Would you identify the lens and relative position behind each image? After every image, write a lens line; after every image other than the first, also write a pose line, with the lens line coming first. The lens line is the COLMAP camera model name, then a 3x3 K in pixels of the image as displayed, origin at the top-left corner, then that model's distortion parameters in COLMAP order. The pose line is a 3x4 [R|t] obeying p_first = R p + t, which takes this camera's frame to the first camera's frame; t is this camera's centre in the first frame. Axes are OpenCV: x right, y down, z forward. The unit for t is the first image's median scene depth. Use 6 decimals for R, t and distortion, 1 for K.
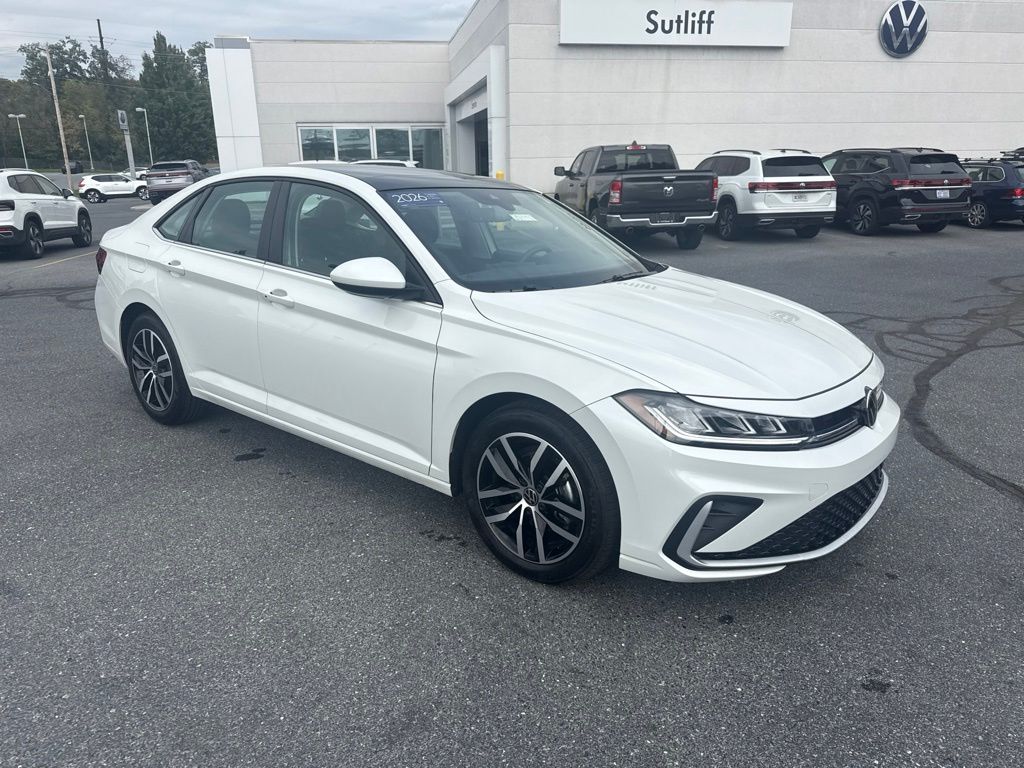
lens RADIAL K [[724.6, 0, 510.9], [0, 724.6, 398.2], [0, 0, 1]] dist [0.026995, -0.036571]
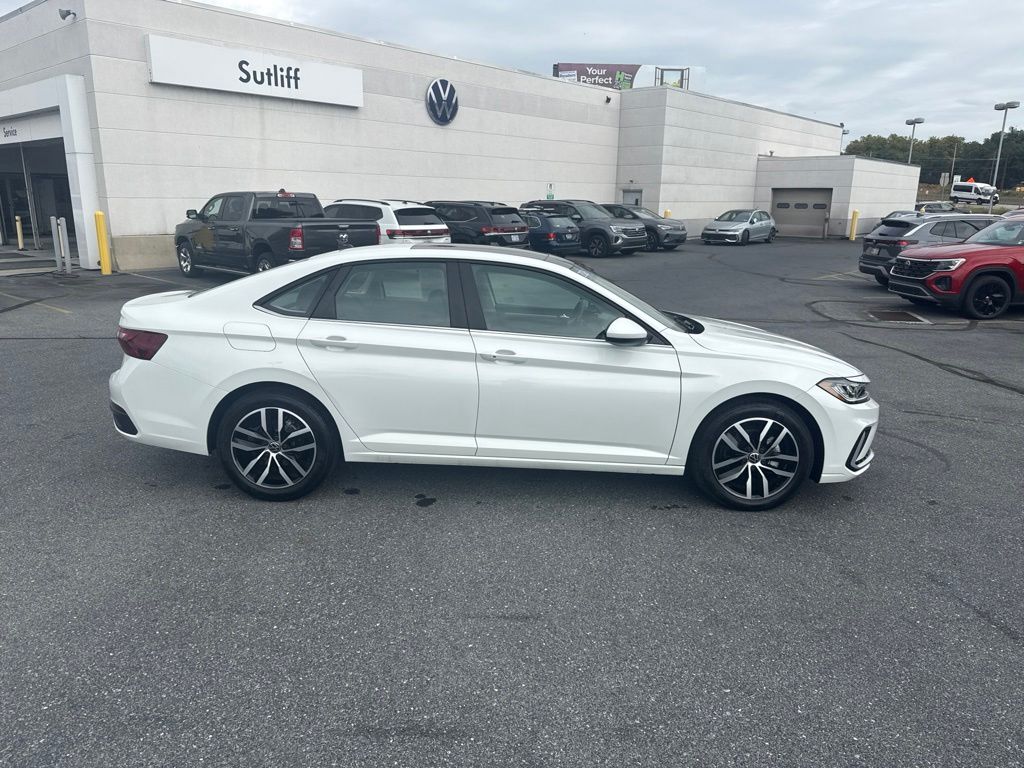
lens RADIAL K [[723.4, 0, 506.1], [0, 723.4, 393.4], [0, 0, 1]] dist [0.043582, -0.054312]
pose [[0.786586, -0.135830, 0.602356, -0.625699], [0.165551, 0.986182, 0.006197, -0.048619], [-0.594874, 0.094846, 0.798204, 0.014829]]
